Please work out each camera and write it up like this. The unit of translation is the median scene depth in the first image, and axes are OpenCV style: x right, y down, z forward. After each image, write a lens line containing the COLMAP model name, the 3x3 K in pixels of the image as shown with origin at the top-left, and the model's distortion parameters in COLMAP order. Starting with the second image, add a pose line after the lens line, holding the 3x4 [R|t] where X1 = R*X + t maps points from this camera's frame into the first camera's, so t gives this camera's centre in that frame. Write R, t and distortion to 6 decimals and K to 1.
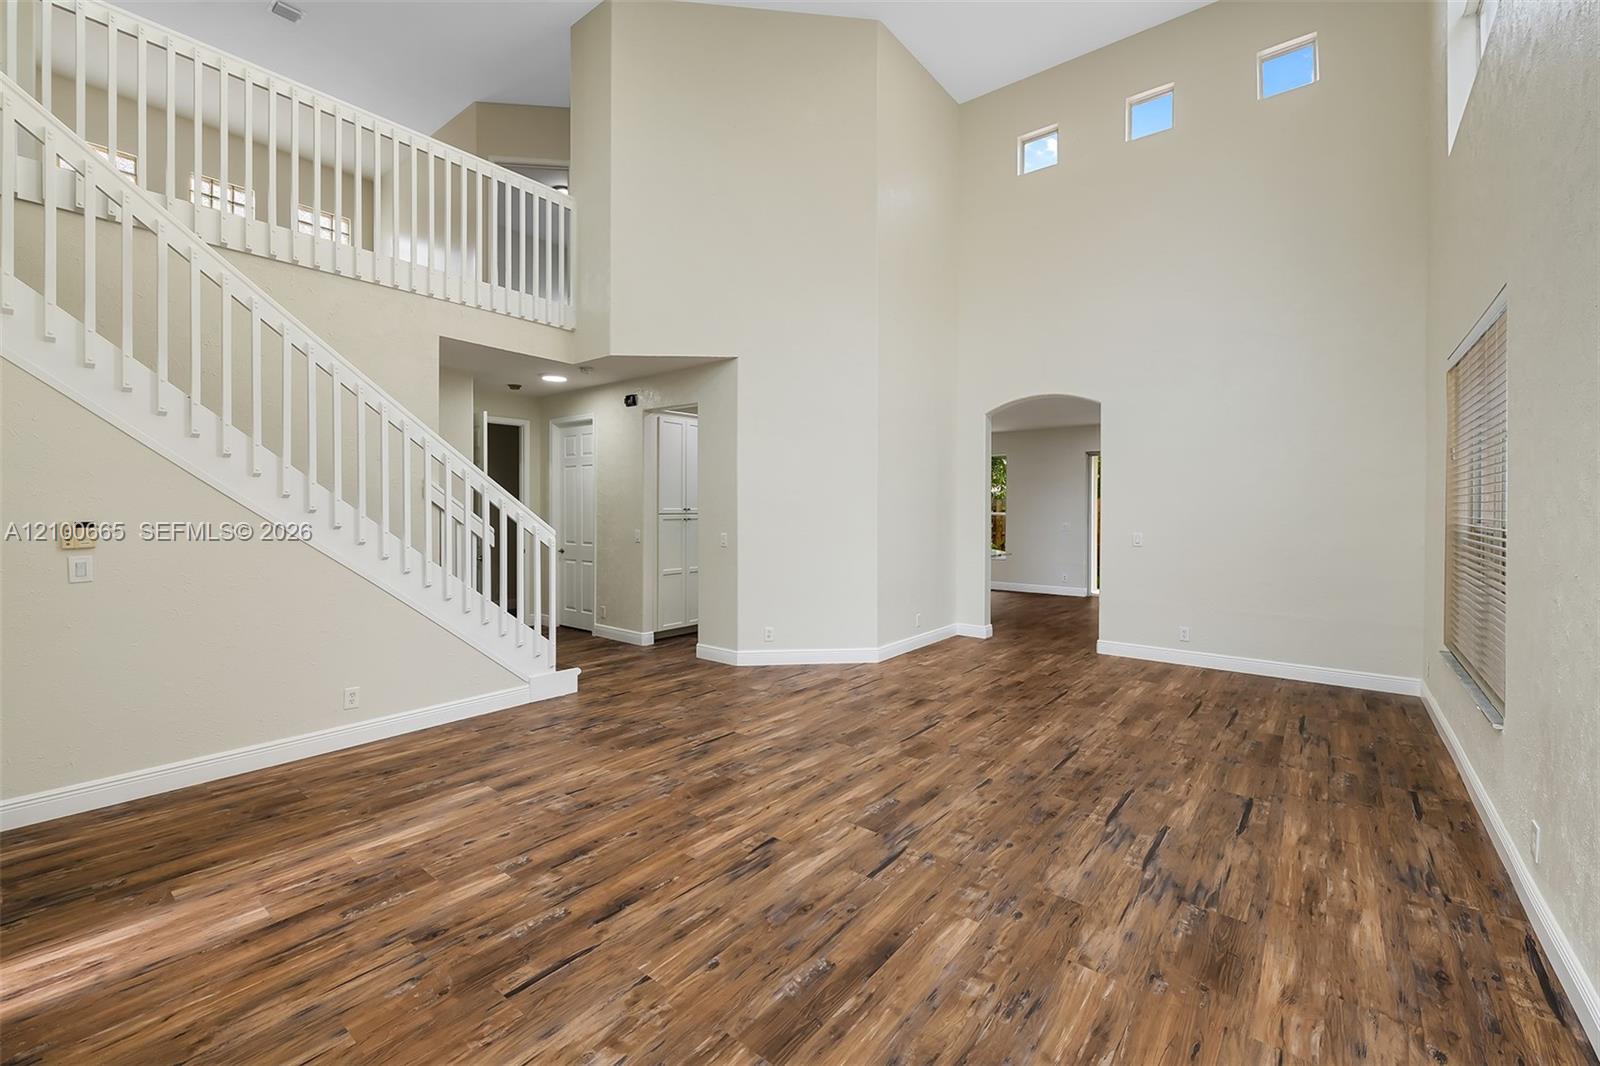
lens RADIAL K [[697.0, 0, 786.4], [0, 697.0, 505.8], [0, 0, 1]] dist [-0.002902, -0.001523]
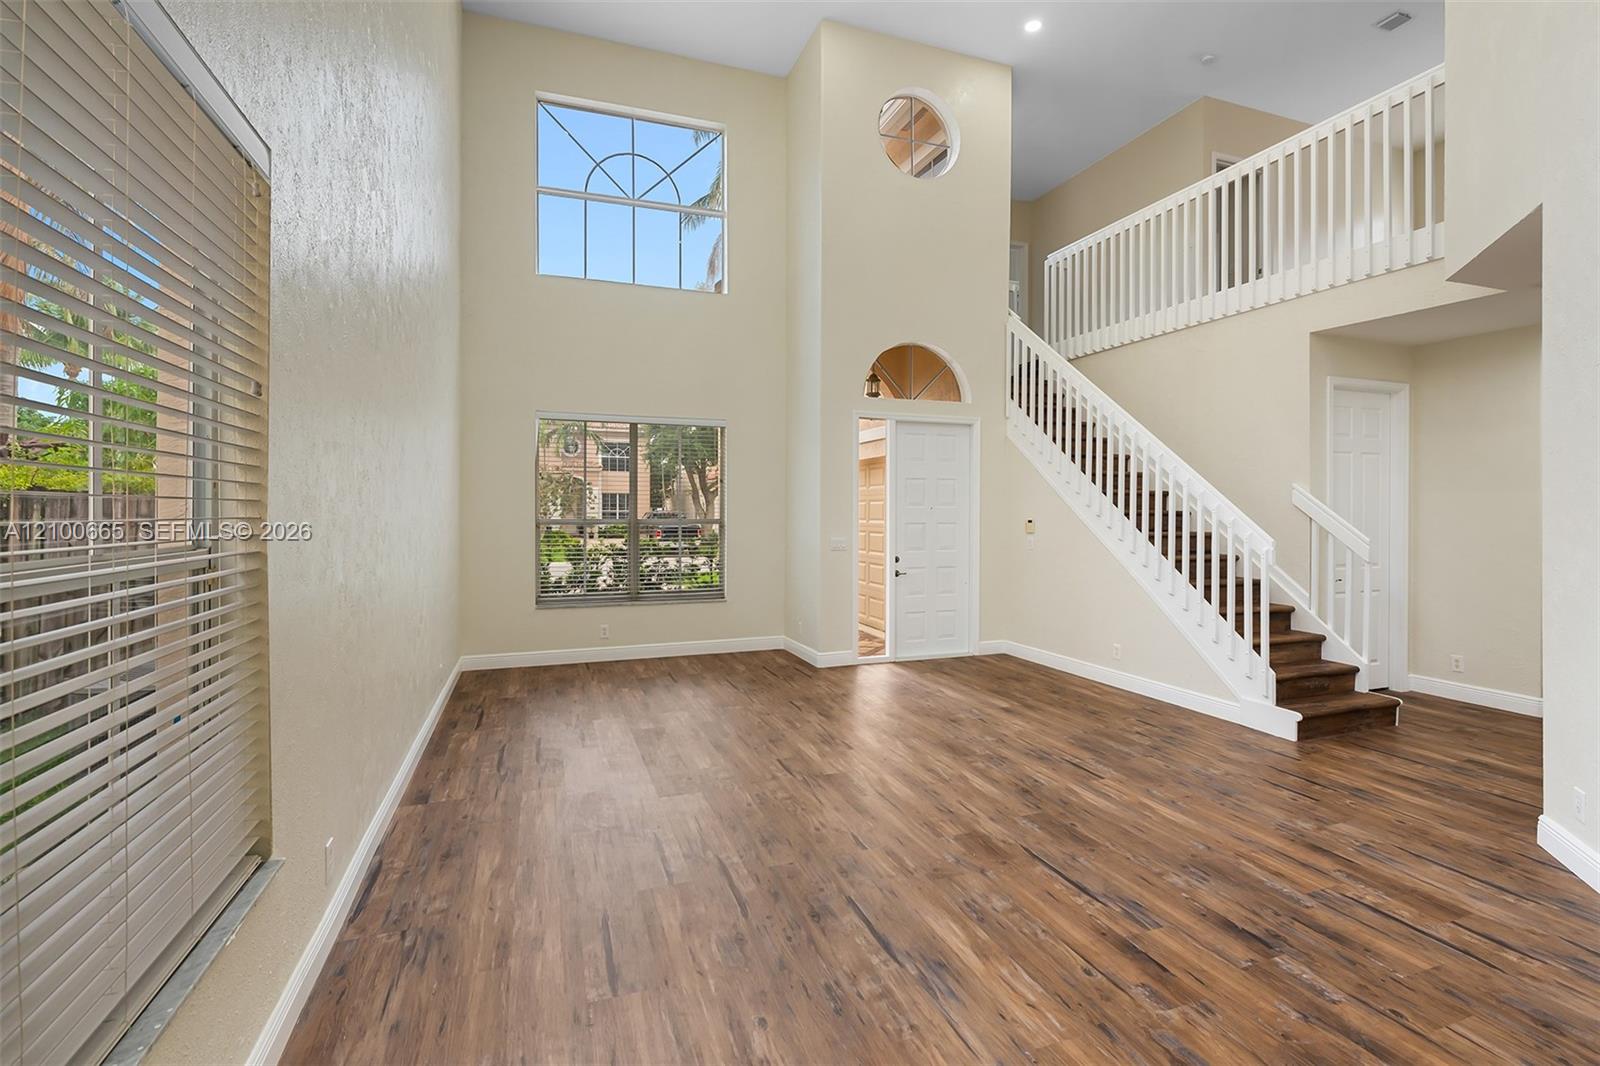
lens RADIAL K [[754.5, 0, 794.6], [0, 754.5, 523.5], [0, 0, 1]] dist [0.003114, 0.000060]
pose [[-0.545726, 0.012808, -0.837866, 0.997957], [-0.001823, 0.999863, 0.016472, -0.000575], [0.837962, 0.010516, -0.545628, 1.313013]]
